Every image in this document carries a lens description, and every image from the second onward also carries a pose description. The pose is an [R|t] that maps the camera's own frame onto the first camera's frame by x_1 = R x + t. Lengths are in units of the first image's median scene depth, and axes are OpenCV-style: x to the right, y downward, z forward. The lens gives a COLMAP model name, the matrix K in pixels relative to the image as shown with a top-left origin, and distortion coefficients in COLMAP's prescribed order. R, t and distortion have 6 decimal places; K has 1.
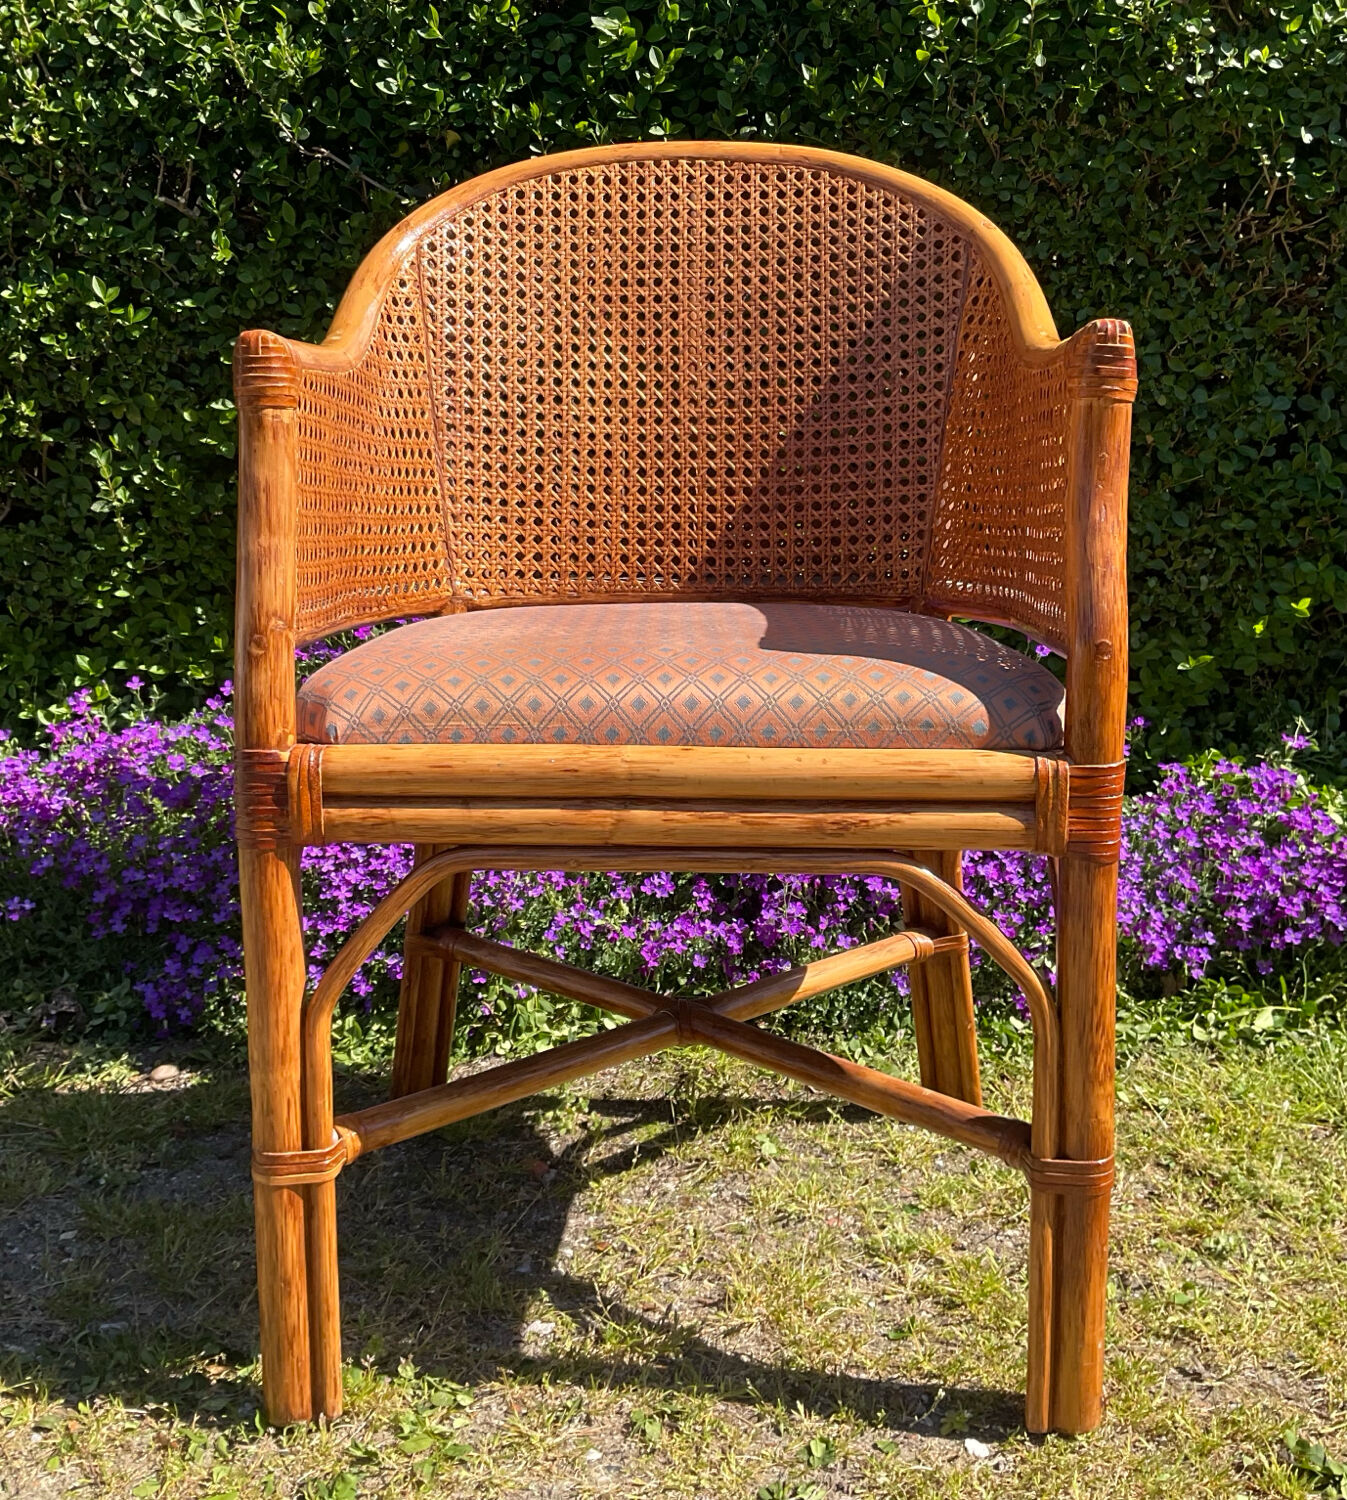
lens RADIAL K [[1827.8, 0, 669.5], [0, 1827.8, 594.3], [0, 0, 1]] dist [0.102404, -0.276688]
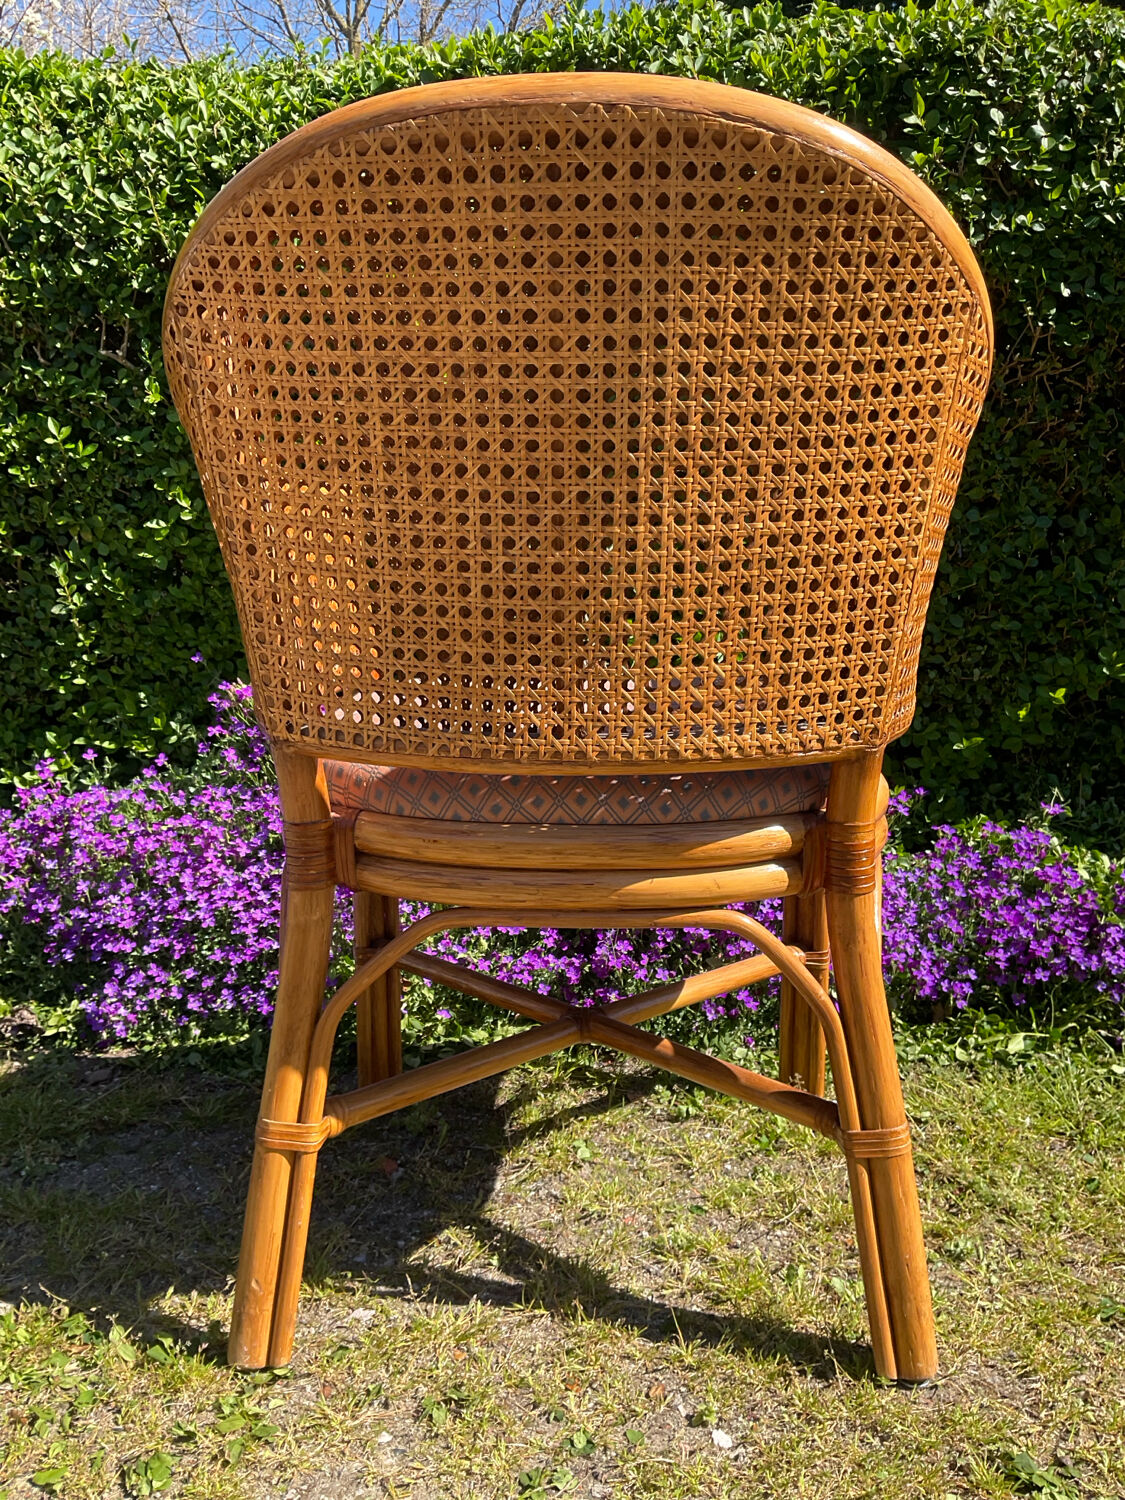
lens RADIAL K [[1375.0, 0, 569.1], [0, 1375.0, 735.1], [0, 0, 1]] dist [0.081628, -0.221576]
pose [[0.999277, 0.004751, -0.037723, 0.067867], [-0.003235, 0.999188, 0.040154, -0.002733], [0.037884, -0.040003, 0.998481, 0.107652]]
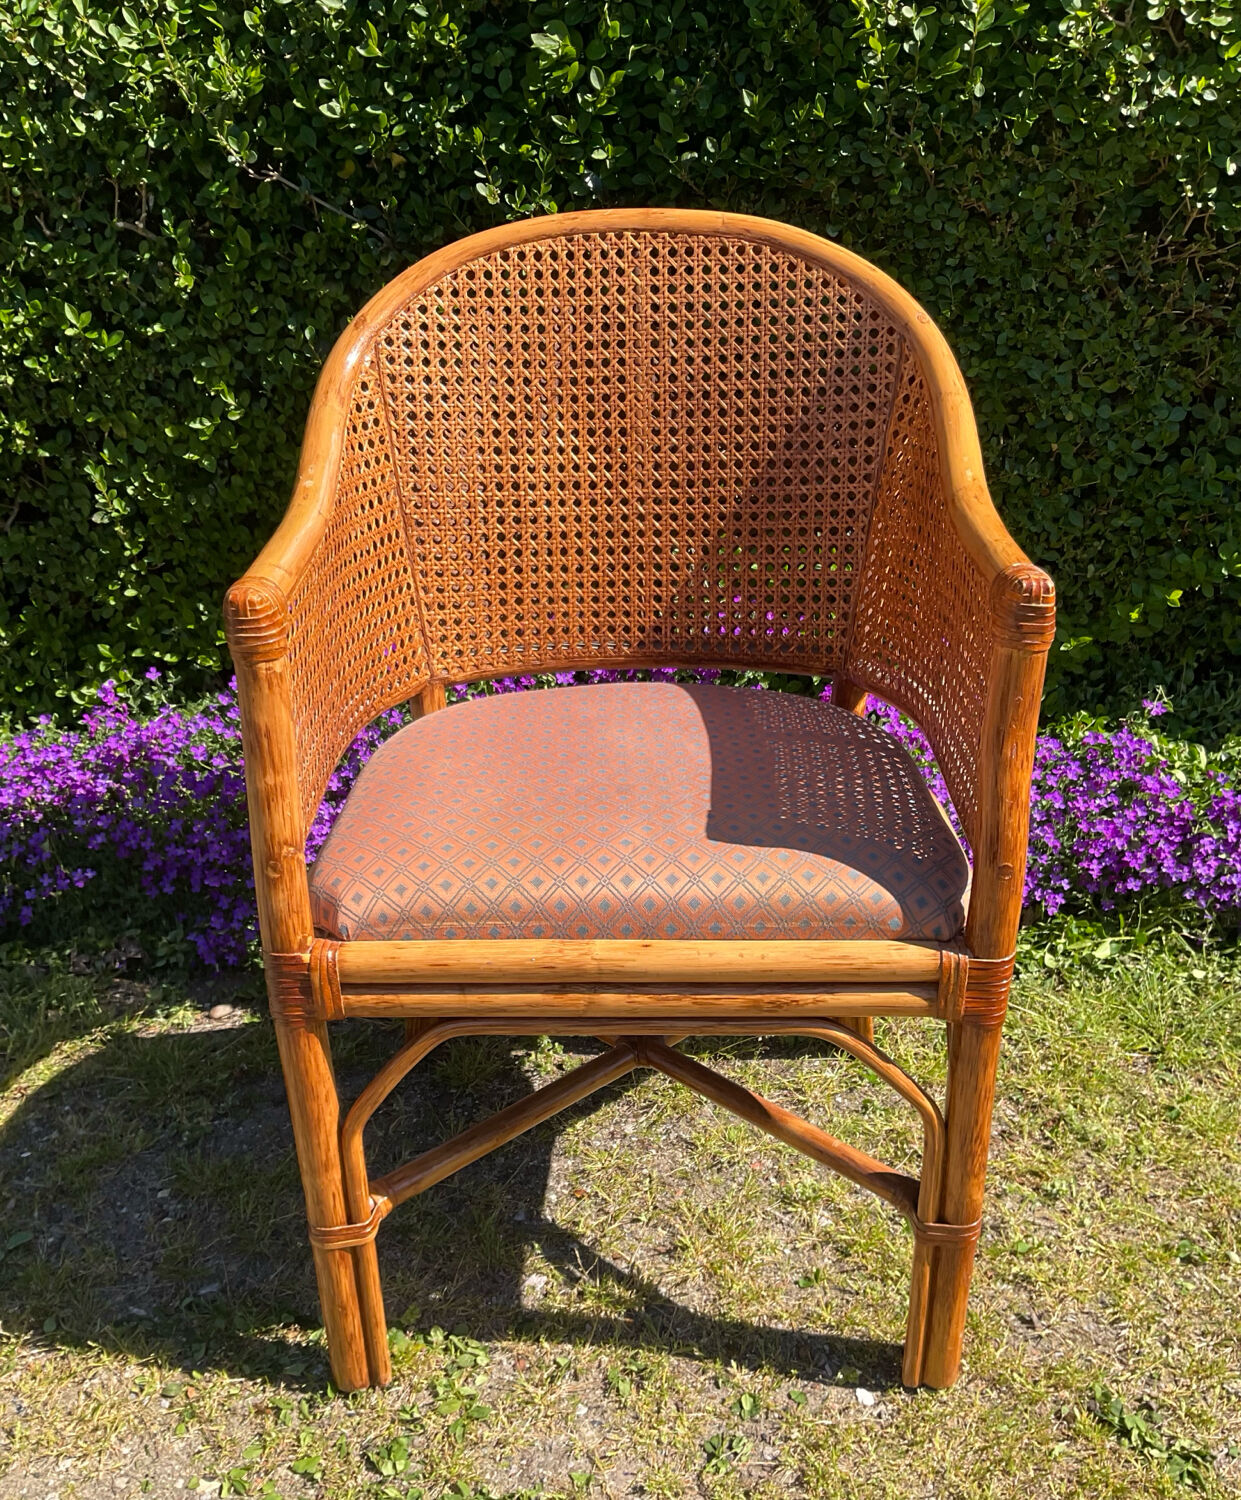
lens RADIAL K [[1526.4, 0, 624.9], [0, 1526.4, 872.4], [0, 0, 1]] dist [0.070930, -0.166779]
pose [[0.999786, -0.018300, 0.009636, -0.008403], [0.013409, 0.928270, 0.371665, -0.207443], [-0.015746, -0.371457, 0.928317, 0.066292]]
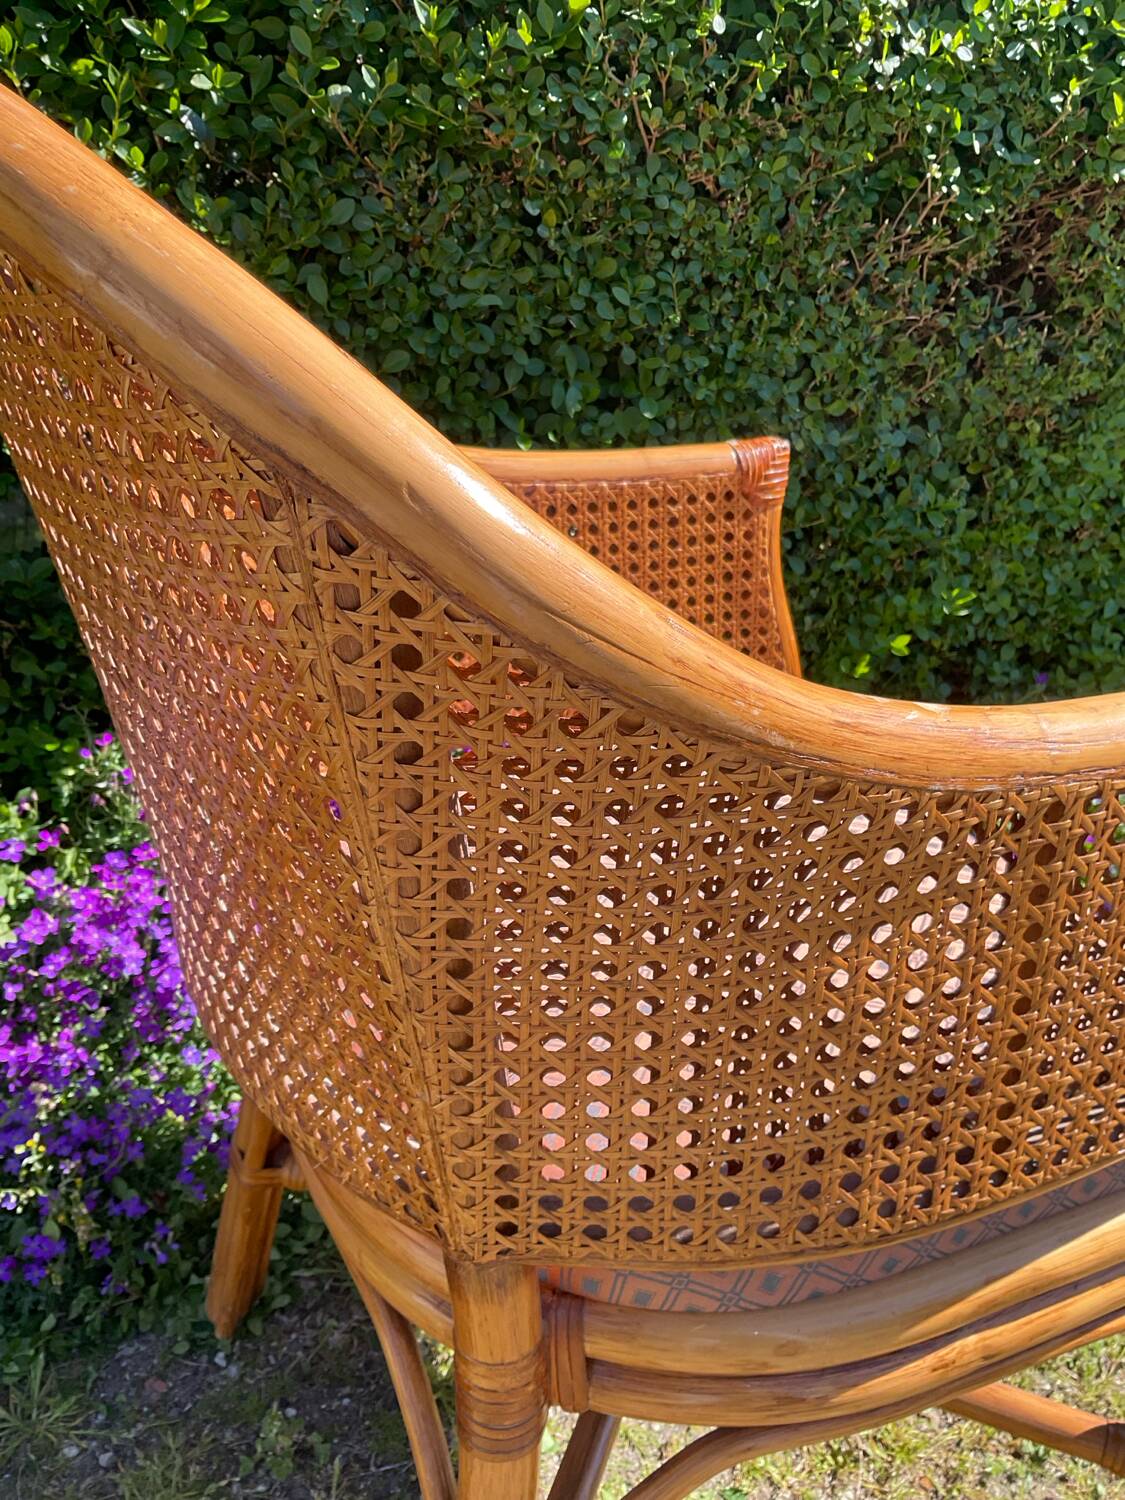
lens RADIAL K [[1323.8, 0, 602.4], [0, 1323.8, 747.2], [0, 0, 1]] dist [-0.007854, -0.015637]
pose [[0.902863, -0.139478, 0.406675, -0.109559], [0.017819, 0.957240, 0.288747, -0.160854], [-0.429559, -0.253452, 0.866742, 0.468269]]
